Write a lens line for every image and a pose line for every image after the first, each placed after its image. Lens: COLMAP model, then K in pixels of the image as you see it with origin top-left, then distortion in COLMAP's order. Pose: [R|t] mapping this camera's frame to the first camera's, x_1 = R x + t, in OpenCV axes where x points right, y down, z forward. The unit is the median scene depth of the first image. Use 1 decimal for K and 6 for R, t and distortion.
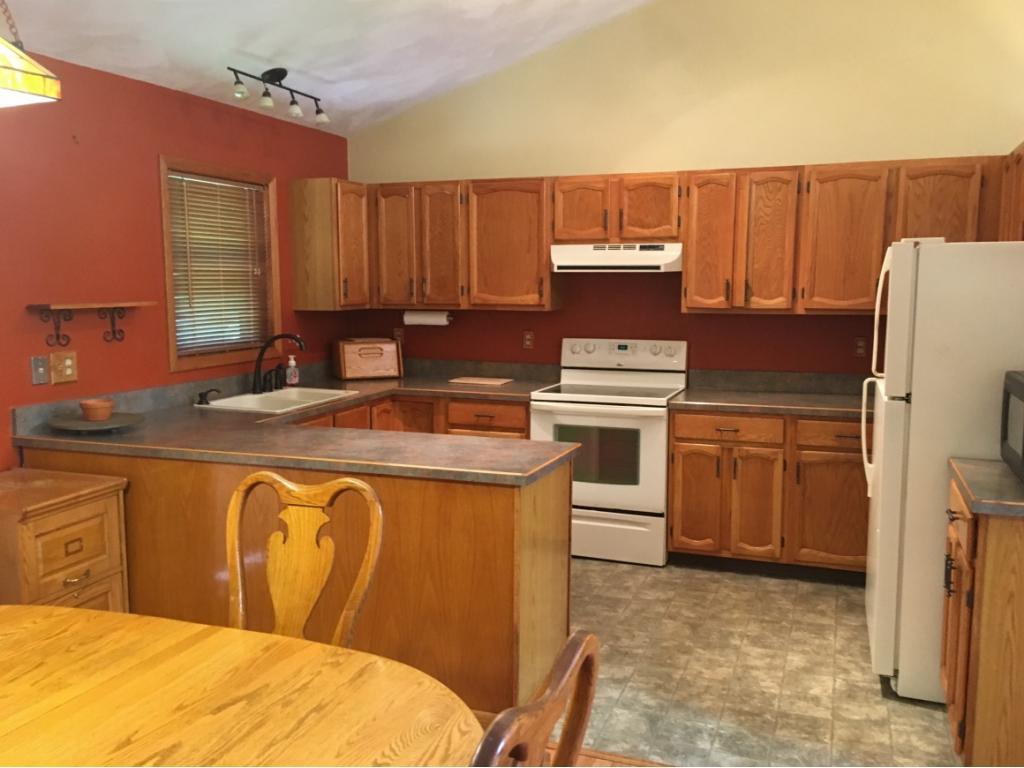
lens RADIAL K [[866.0, 0, 512.0], [0, 866.0, 384.0], [0, 0, 1]] dist [0.086066, -0.115749]
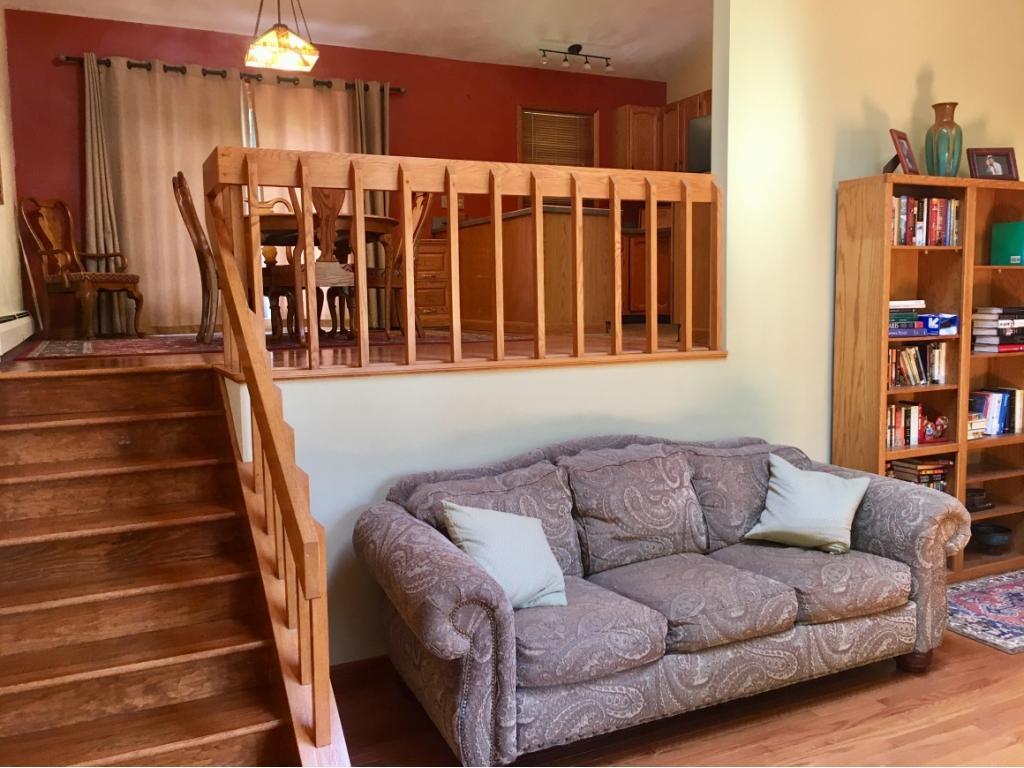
lens RADIAL K [[866.0, 0, 512.0], [0, 866.0, 384.0], [0, 0, 1]] dist [0.086066, -0.115749]
pose [[0.720069, 0.061279, -0.691191, 0.966927], [-0.071042, 0.997369, 0.014414, 0.338453], [0.690256, 0.038724, 0.722528, -0.397228]]
